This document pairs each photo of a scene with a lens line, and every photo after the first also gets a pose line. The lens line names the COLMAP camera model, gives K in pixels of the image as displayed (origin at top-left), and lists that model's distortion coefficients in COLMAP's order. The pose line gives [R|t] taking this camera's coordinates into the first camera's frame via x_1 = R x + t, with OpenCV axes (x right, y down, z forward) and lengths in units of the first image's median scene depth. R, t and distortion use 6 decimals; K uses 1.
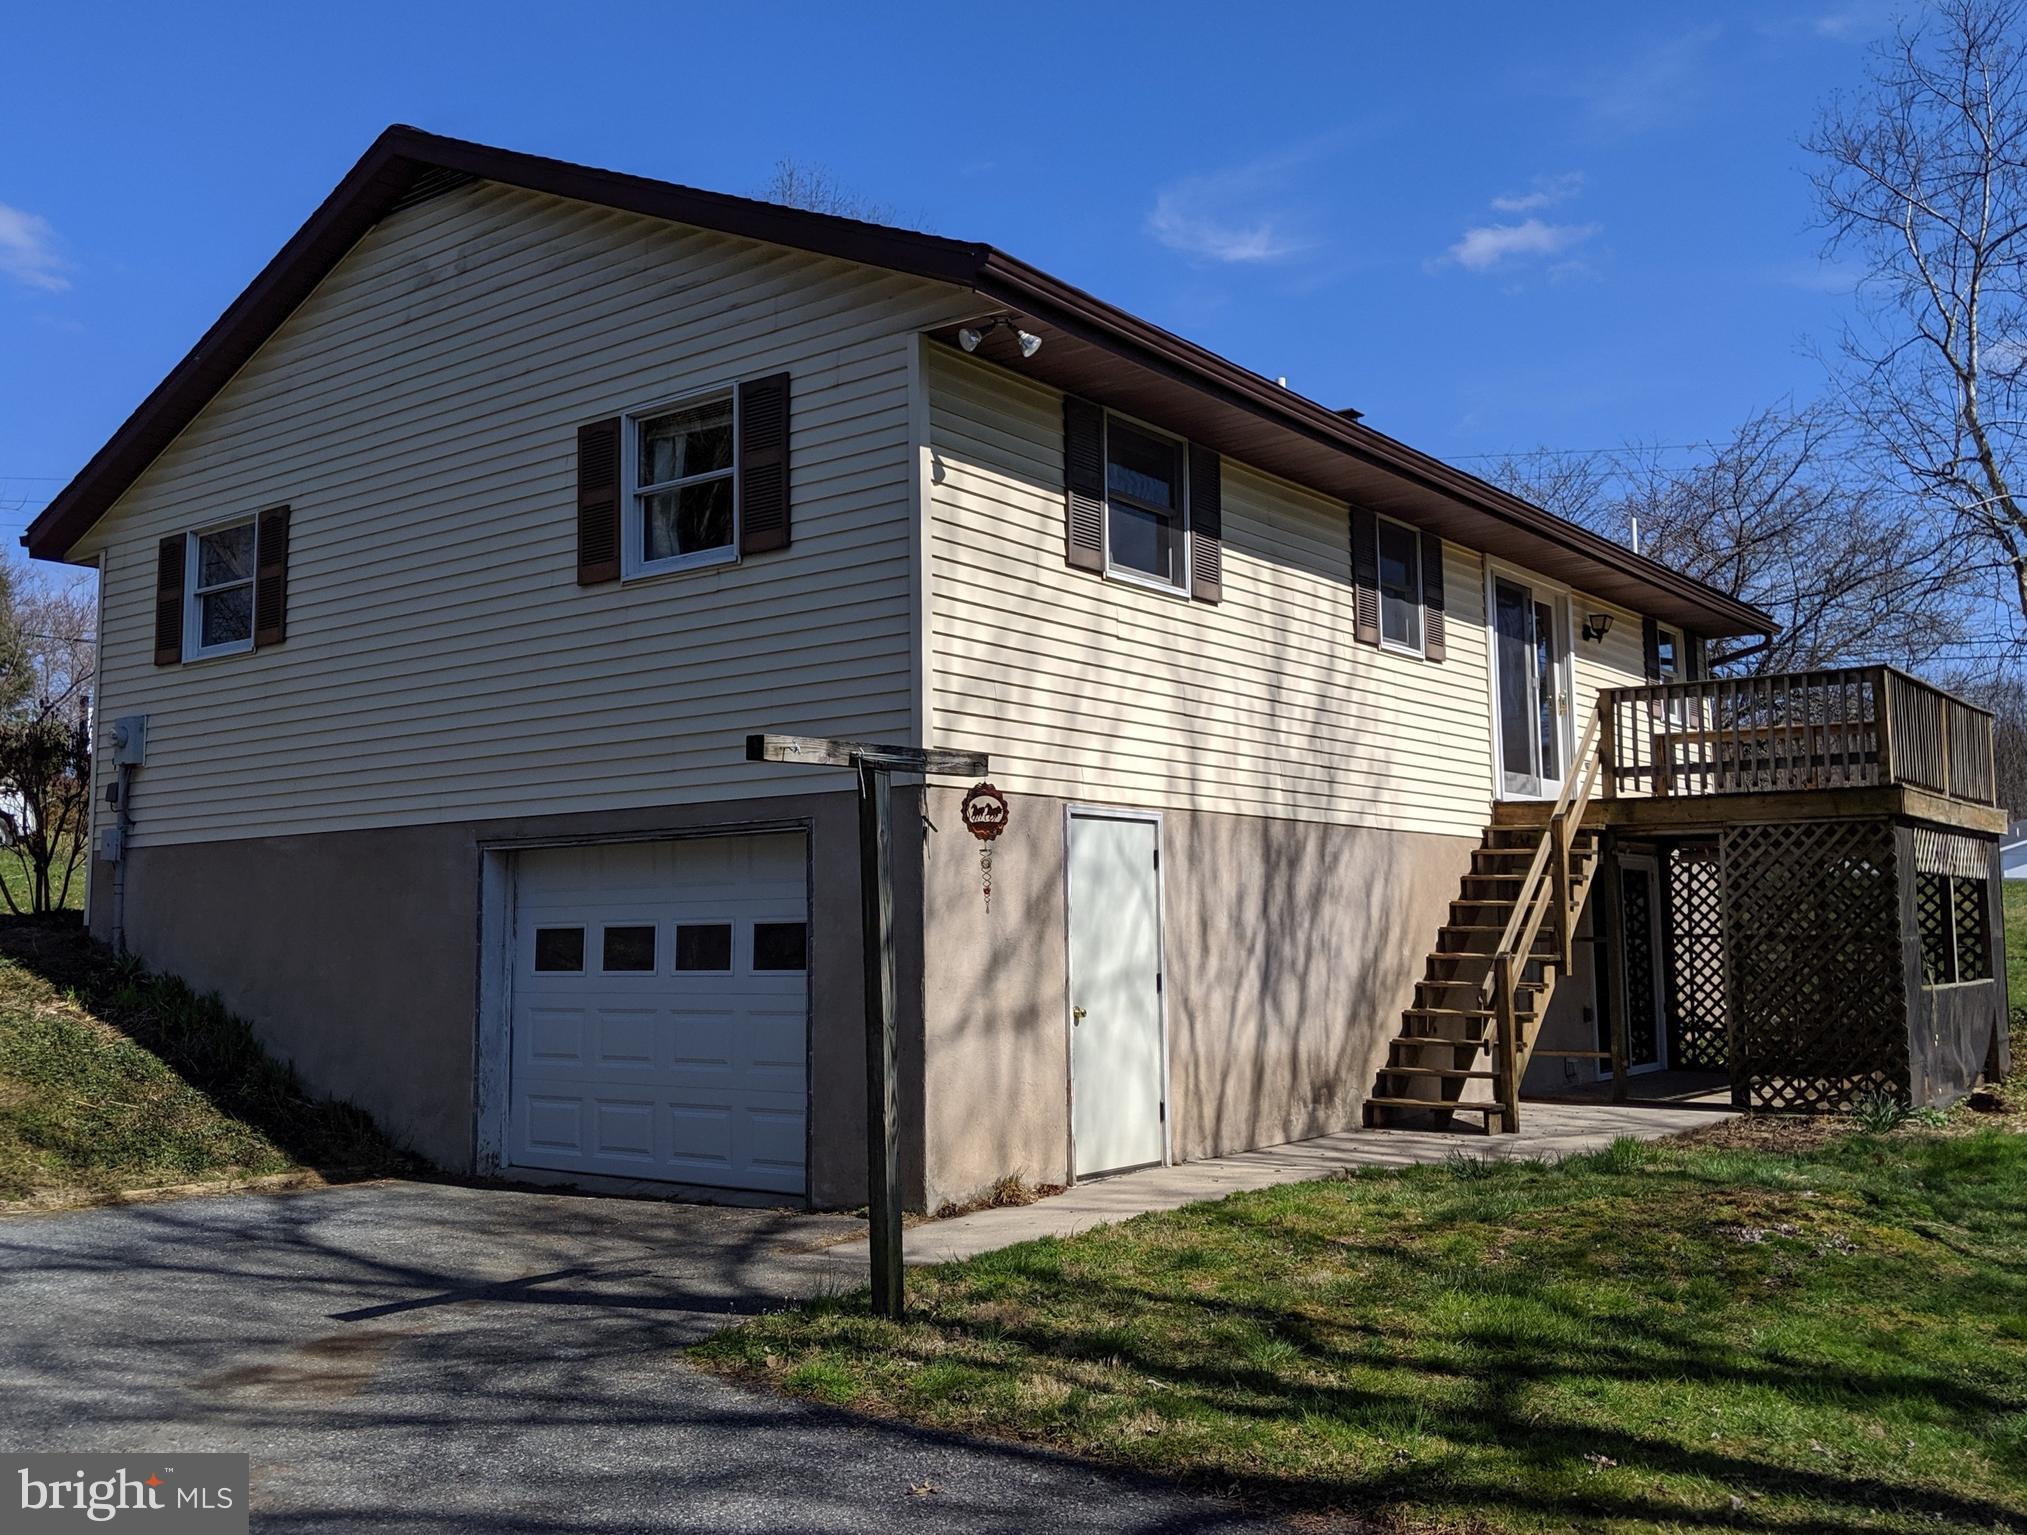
lens RADIAL K [[1869.3, 0, 998.4], [0, 1869.3, 767.1], [0, 0, 1]] dist [0.038521, 0.000000]
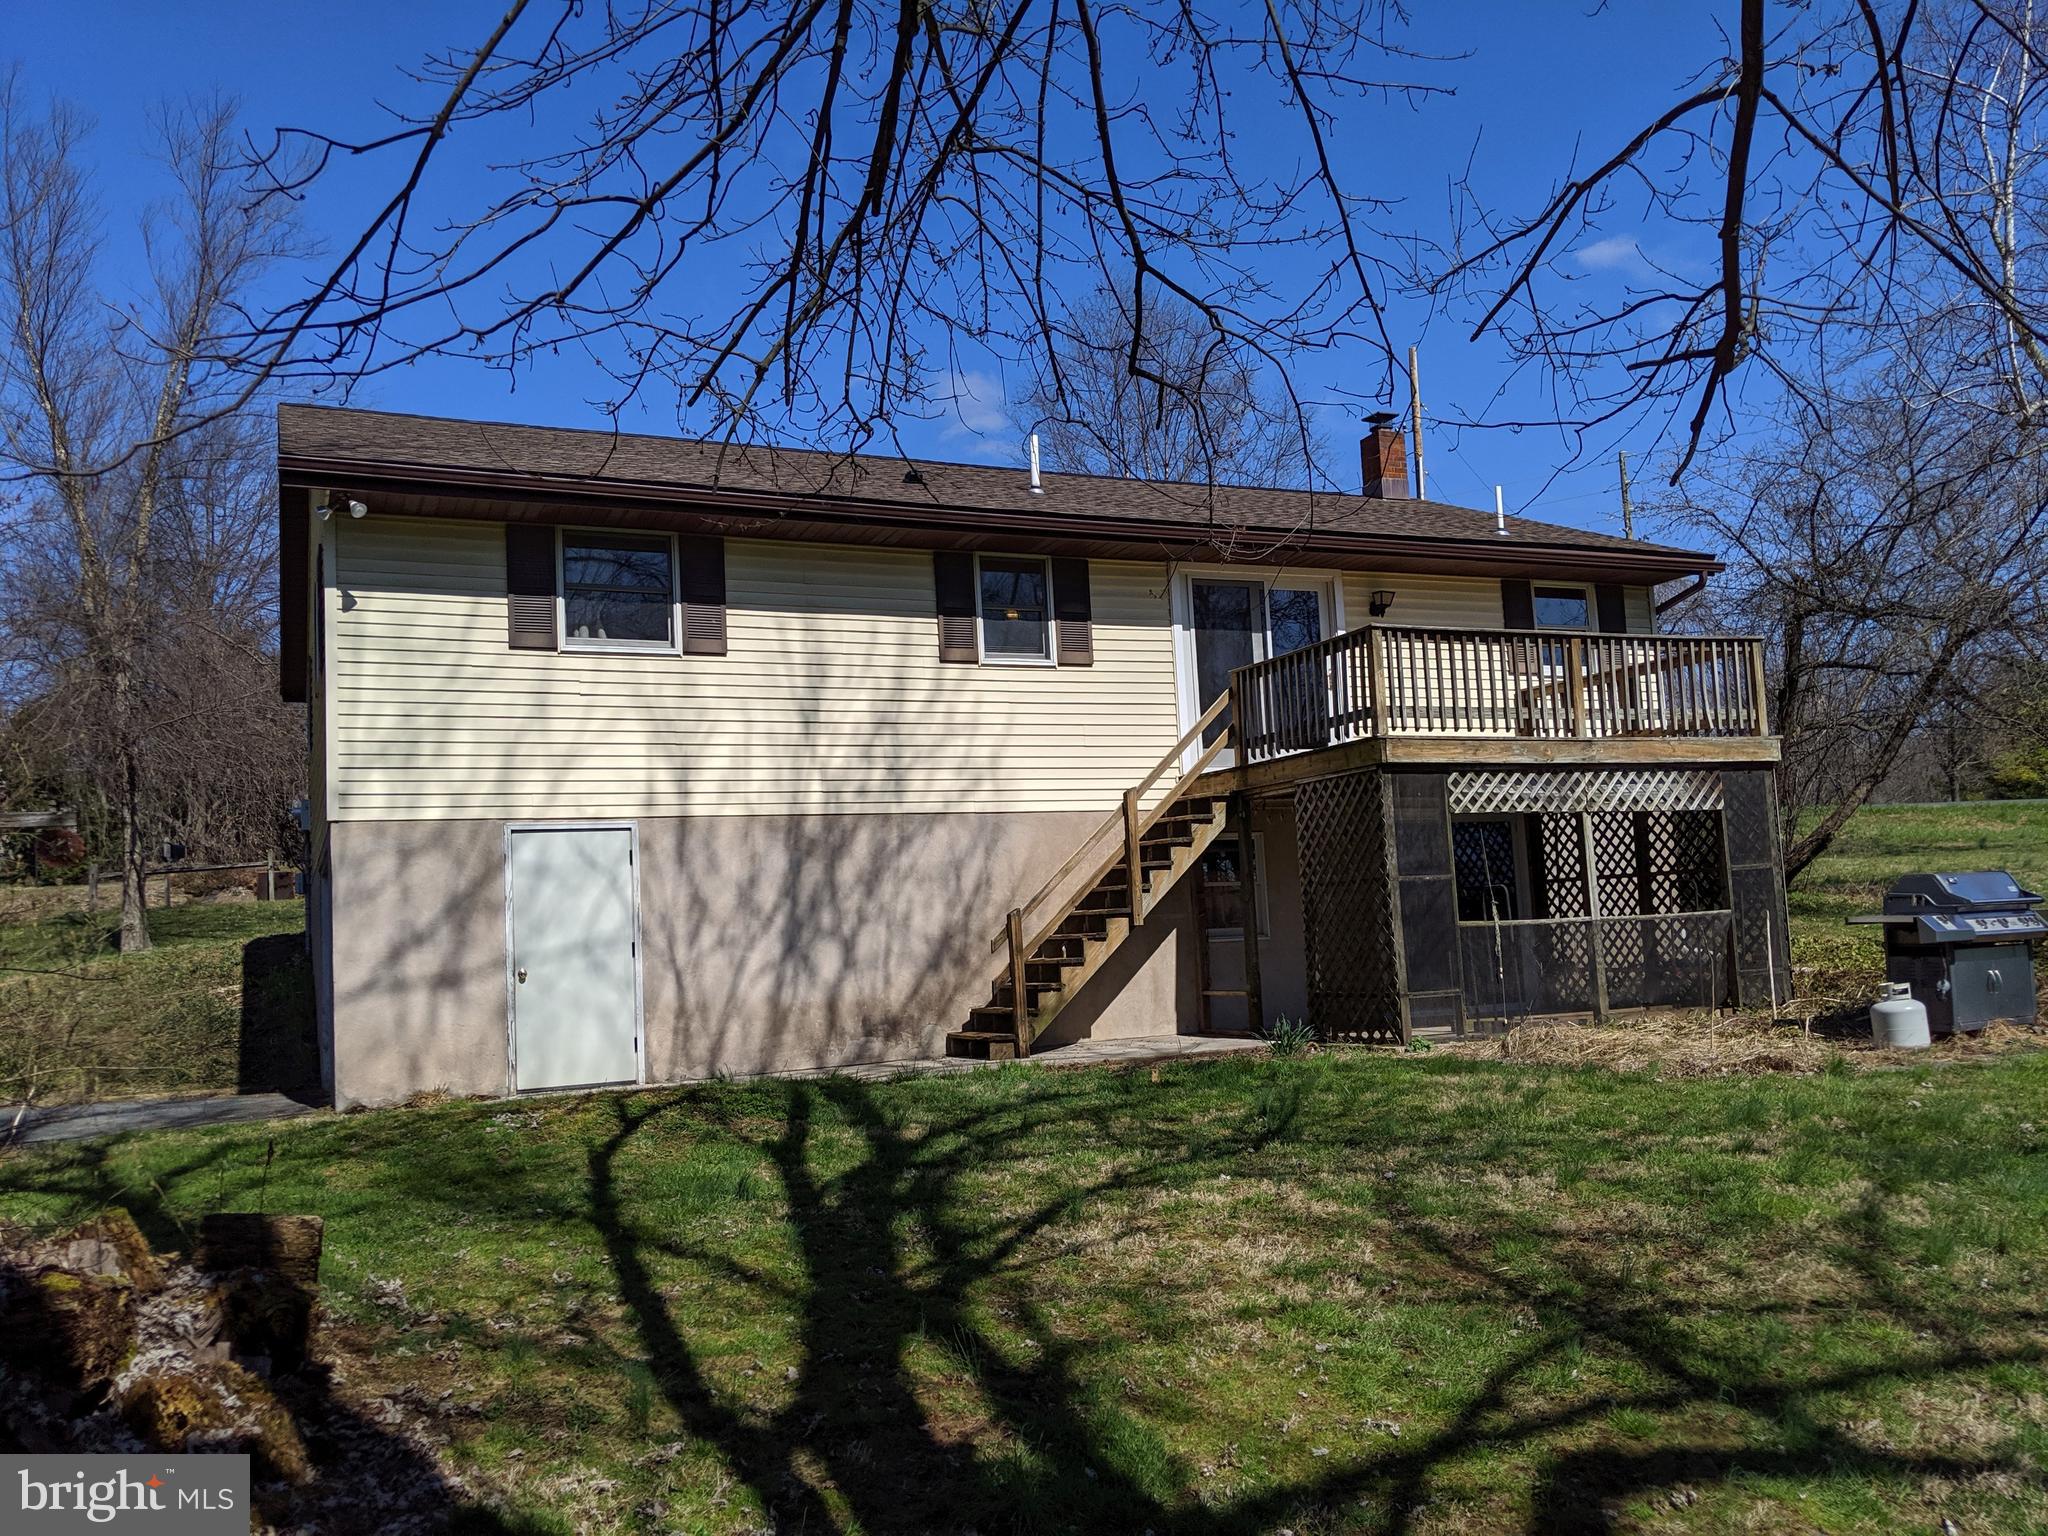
lens RADIAL K [[1640.0, 0, 1026.3], [0, 1640.0, 780.6], [0, 0, 1]] dist [0.081370, -0.100540]
pose [[0.890508, -0.087310, -0.446512, 0.834380], [0.088430, 0.995913, -0.018377, 0.040482], [0.446292, -0.023120, 0.894589, 0.080557]]
